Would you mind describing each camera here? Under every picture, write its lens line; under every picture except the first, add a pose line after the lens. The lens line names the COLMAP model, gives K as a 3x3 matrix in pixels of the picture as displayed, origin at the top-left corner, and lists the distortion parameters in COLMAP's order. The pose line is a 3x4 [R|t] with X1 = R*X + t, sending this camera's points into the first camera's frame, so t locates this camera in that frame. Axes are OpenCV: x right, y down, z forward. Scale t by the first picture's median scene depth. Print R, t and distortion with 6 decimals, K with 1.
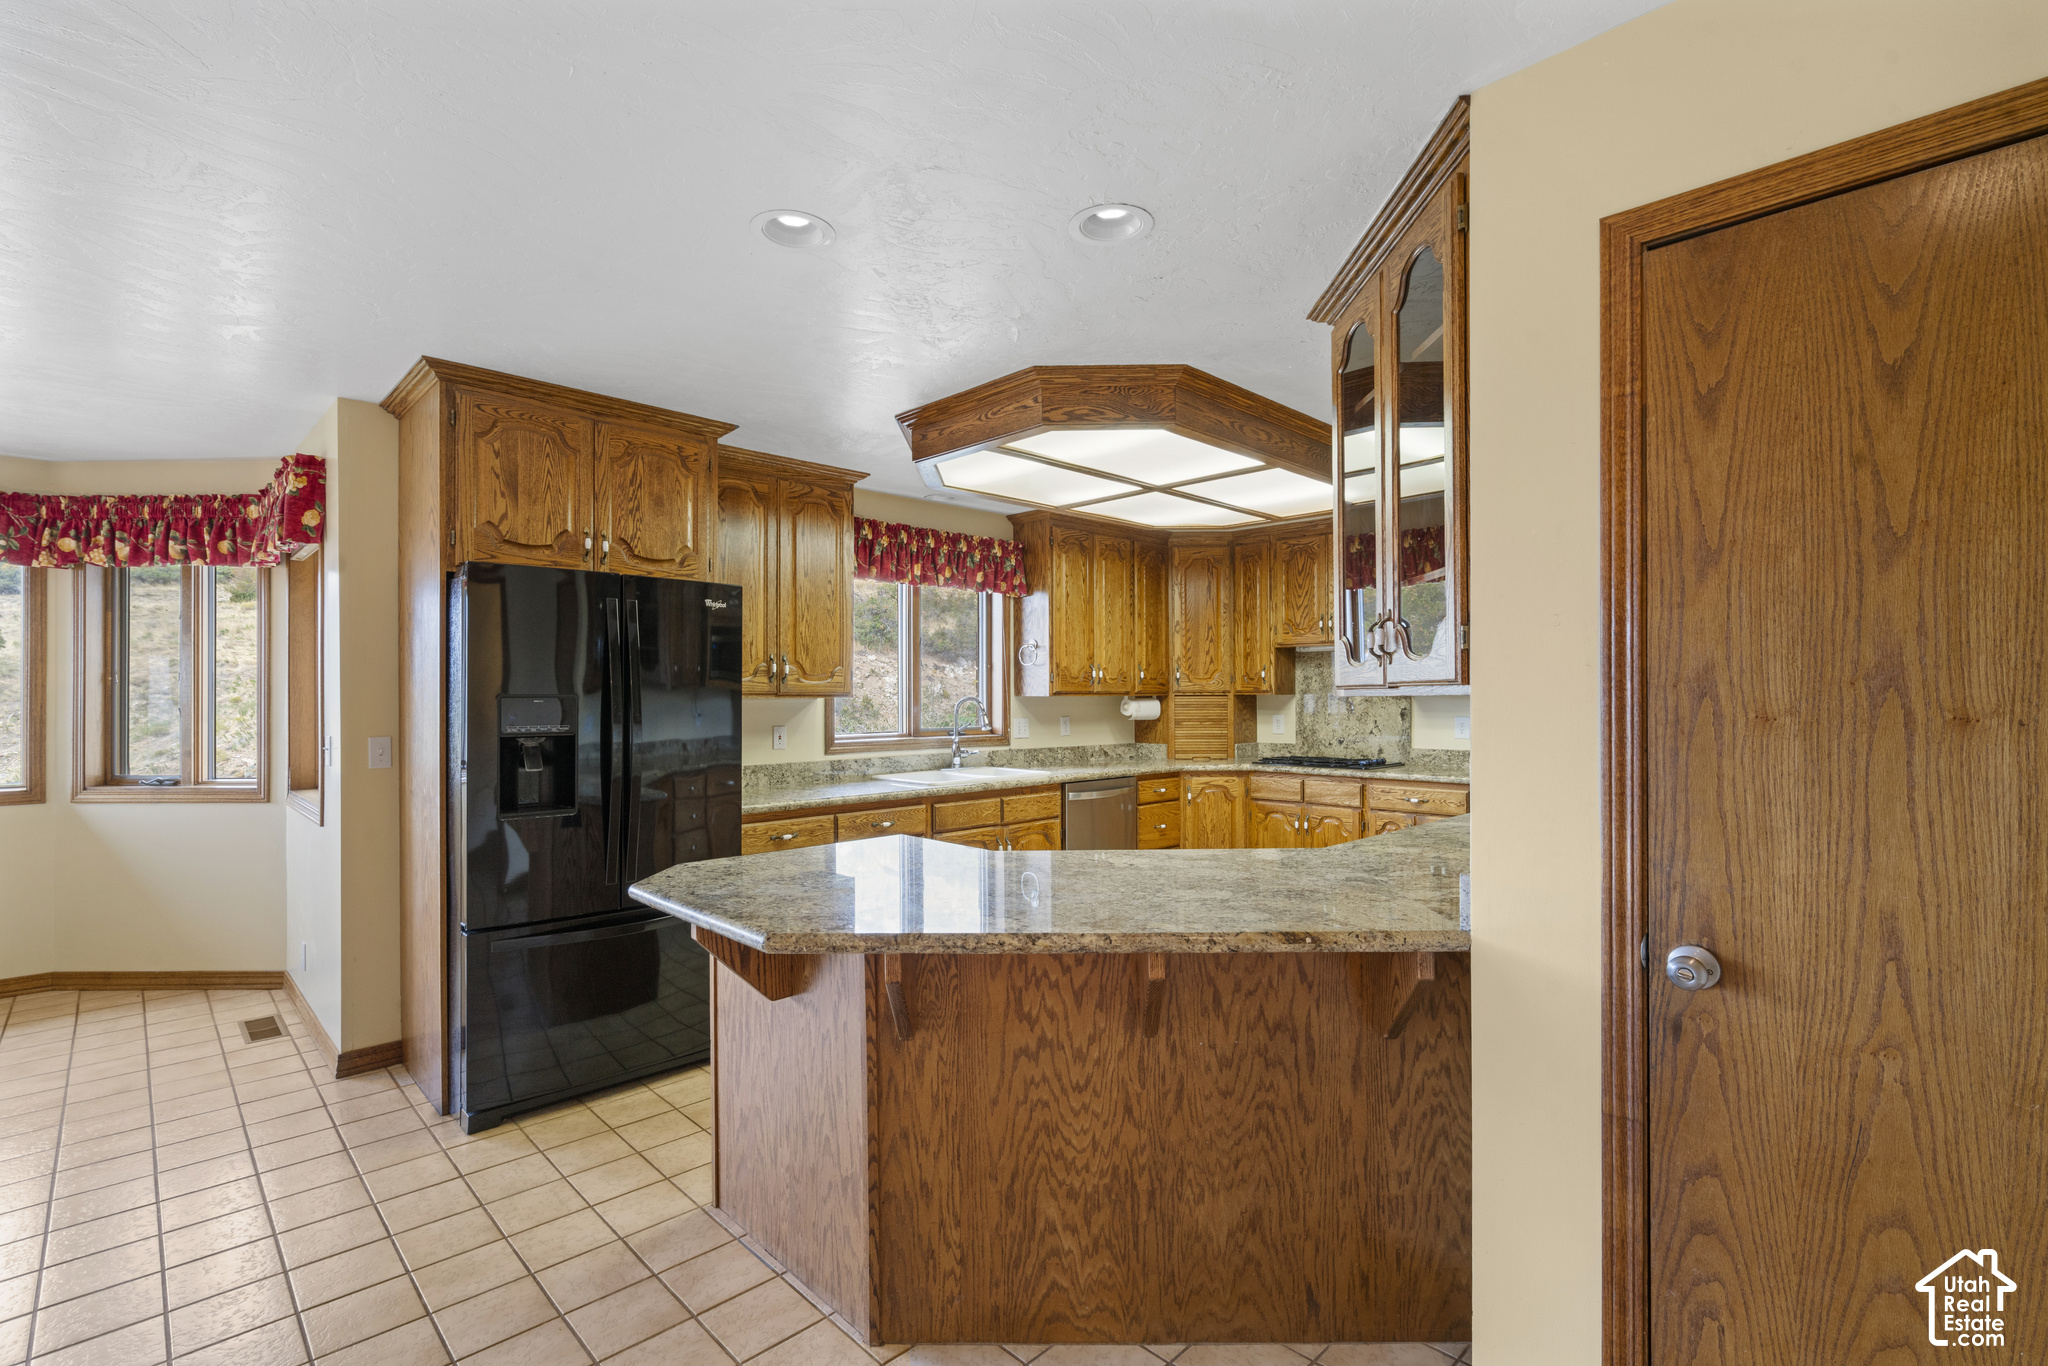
lens RADIAL K [[942.1, 0, 1038.1], [0, 942.1, 688.6], [0, 0, 1]] dist [-0.001338, 0.000727]
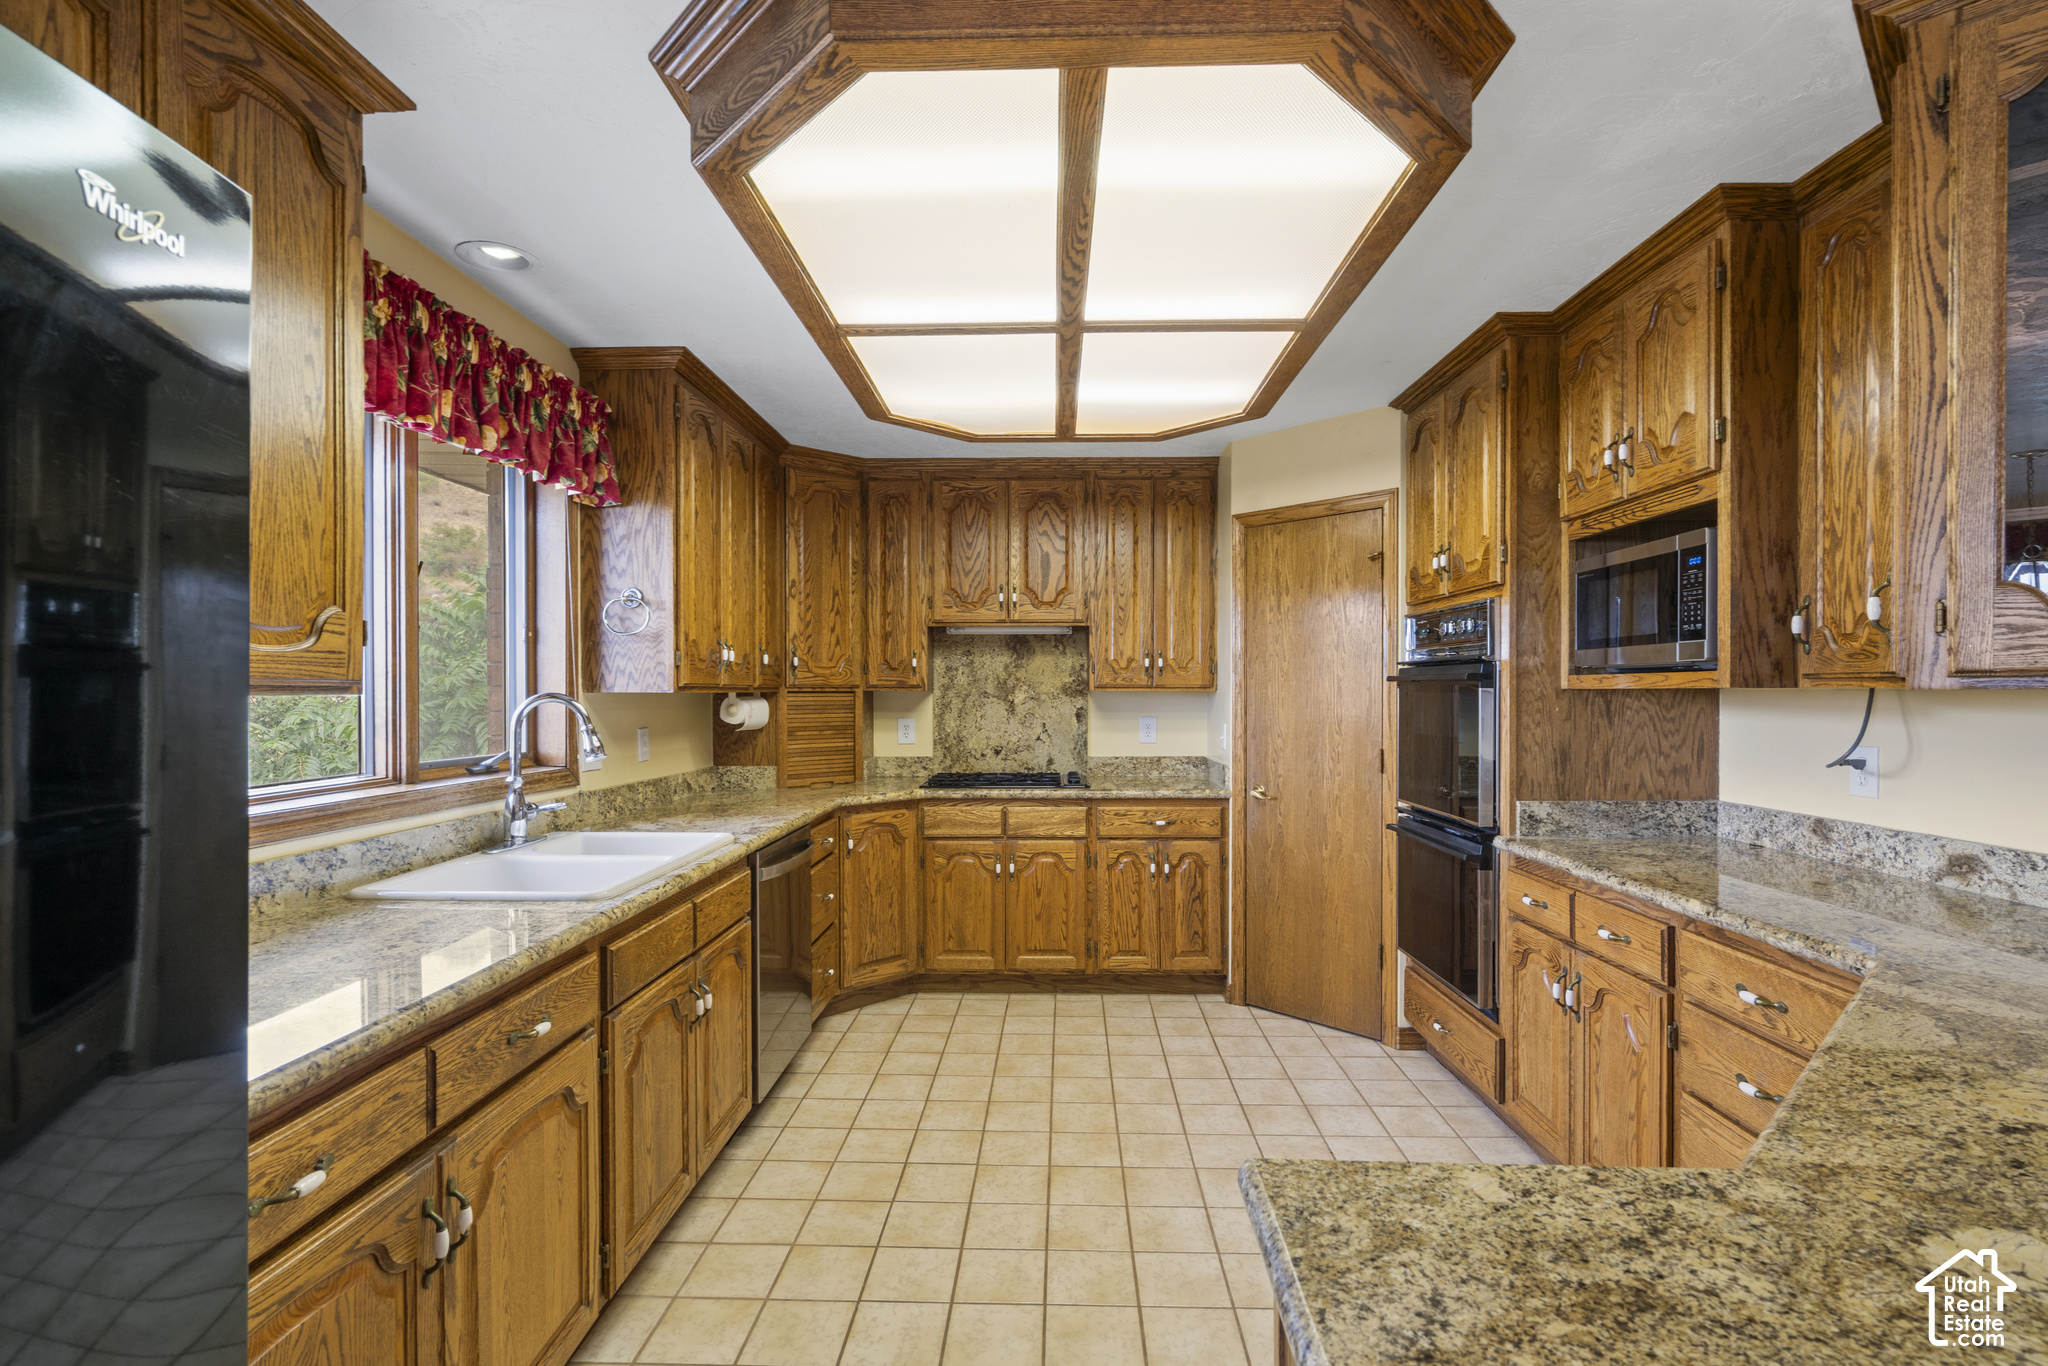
lens RADIAL K [[942.1, 0, 1014.0], [0, 942.1, 692.5], [0, 0, 1]] dist [-0.001338, 0.000727]
pose [[0.732569, 0.000714, 0.680693, -0.205895], [-0.003683, 0.999989, 0.002916, 0.005607], [-0.680683, -0.004643, 0.732563, 0.439267]]
